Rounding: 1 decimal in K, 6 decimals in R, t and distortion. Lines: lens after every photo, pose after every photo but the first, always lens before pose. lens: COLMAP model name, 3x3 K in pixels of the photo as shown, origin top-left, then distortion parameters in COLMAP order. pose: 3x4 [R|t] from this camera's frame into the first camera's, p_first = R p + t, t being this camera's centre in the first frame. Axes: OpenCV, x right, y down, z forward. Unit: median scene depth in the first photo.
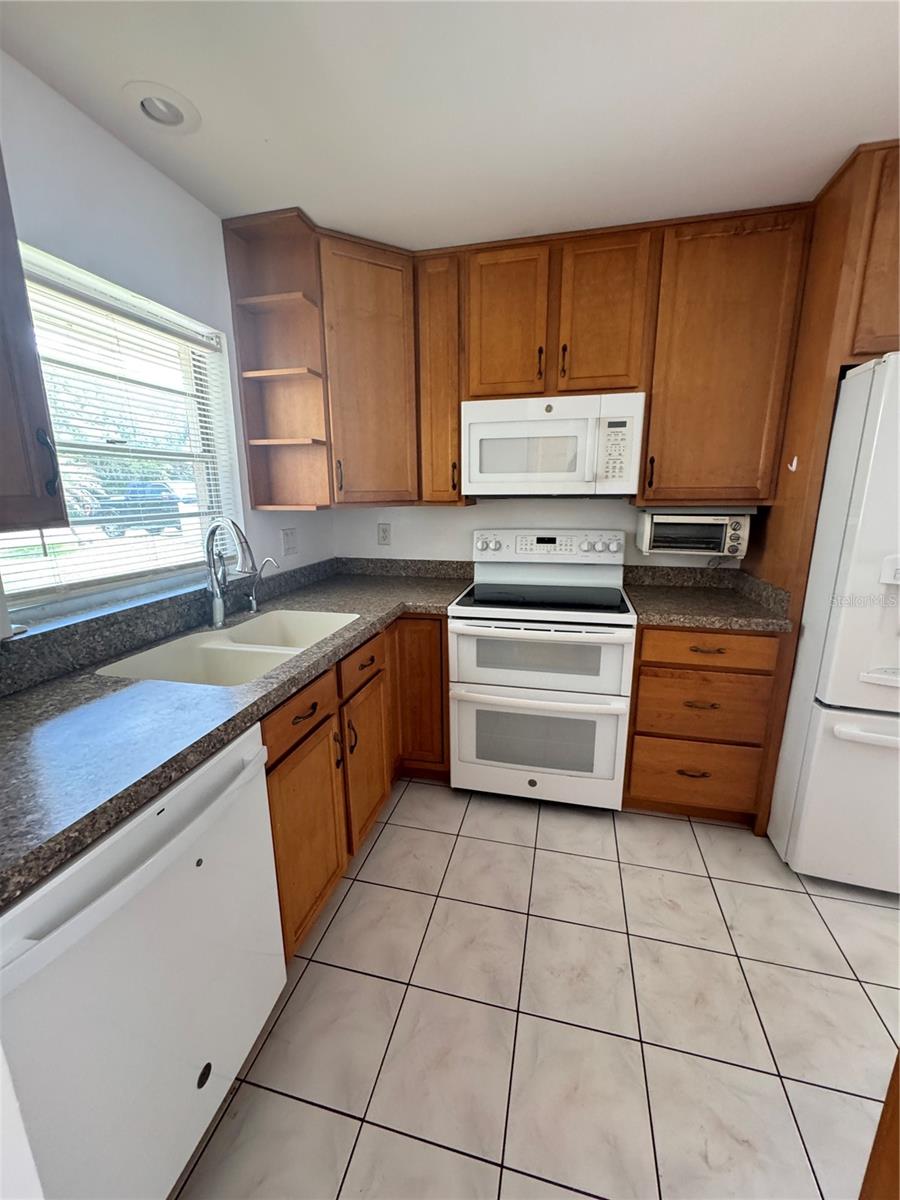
lens RADIAL K [[479.6, 0, 450.3], [0, 479.6, 600.7], [0, 0, 1]] dist [-0.002646, 0.000941]
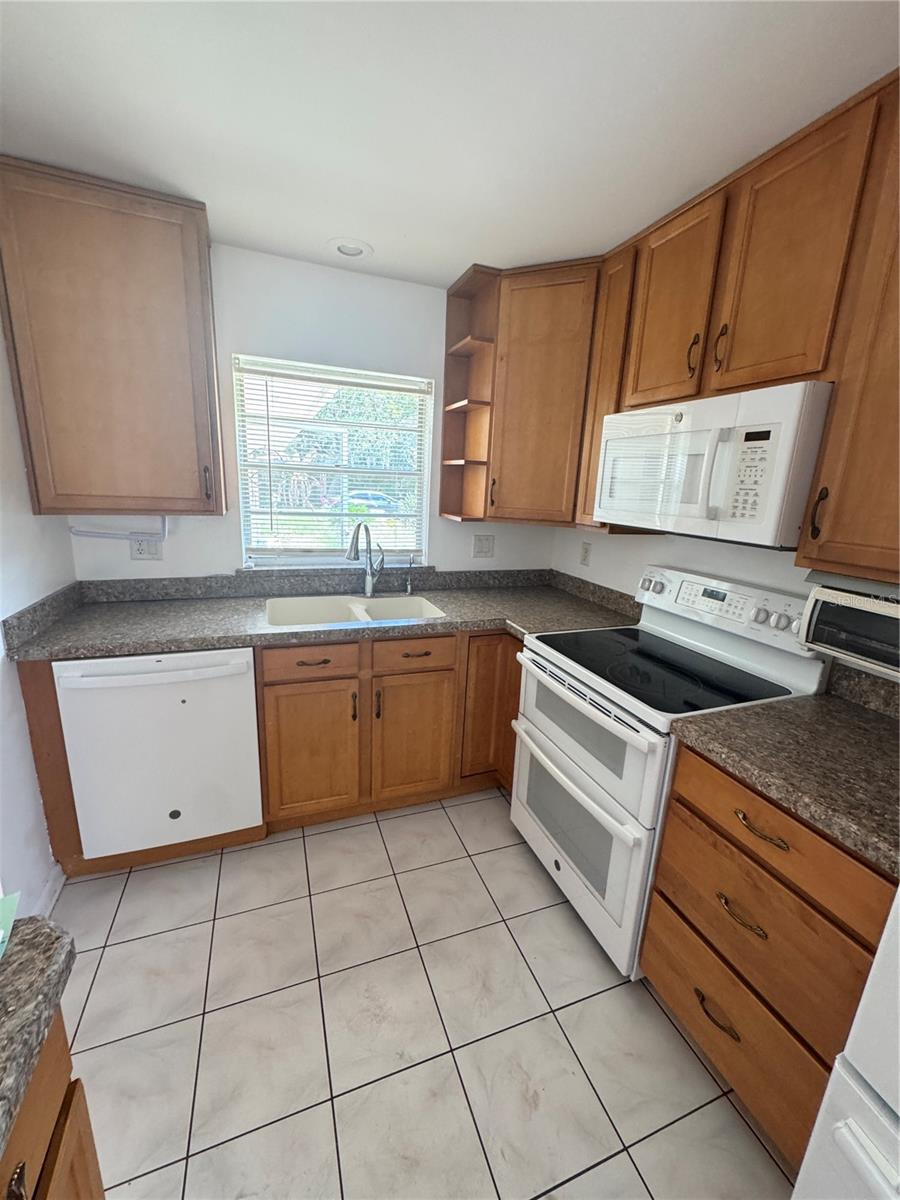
lens RADIAL K [[479.6, 0, 450.5], [0, 479.6, 600.1], [0, 0, 1]] dist [-0.002646, 0.000941]
pose [[0.566215, 0.228352, -0.791995, 0.658826], [-0.232876, 0.966031, 0.112042, -0.127217], [0.790676, 0.120997, 0.600159, 0.304675]]
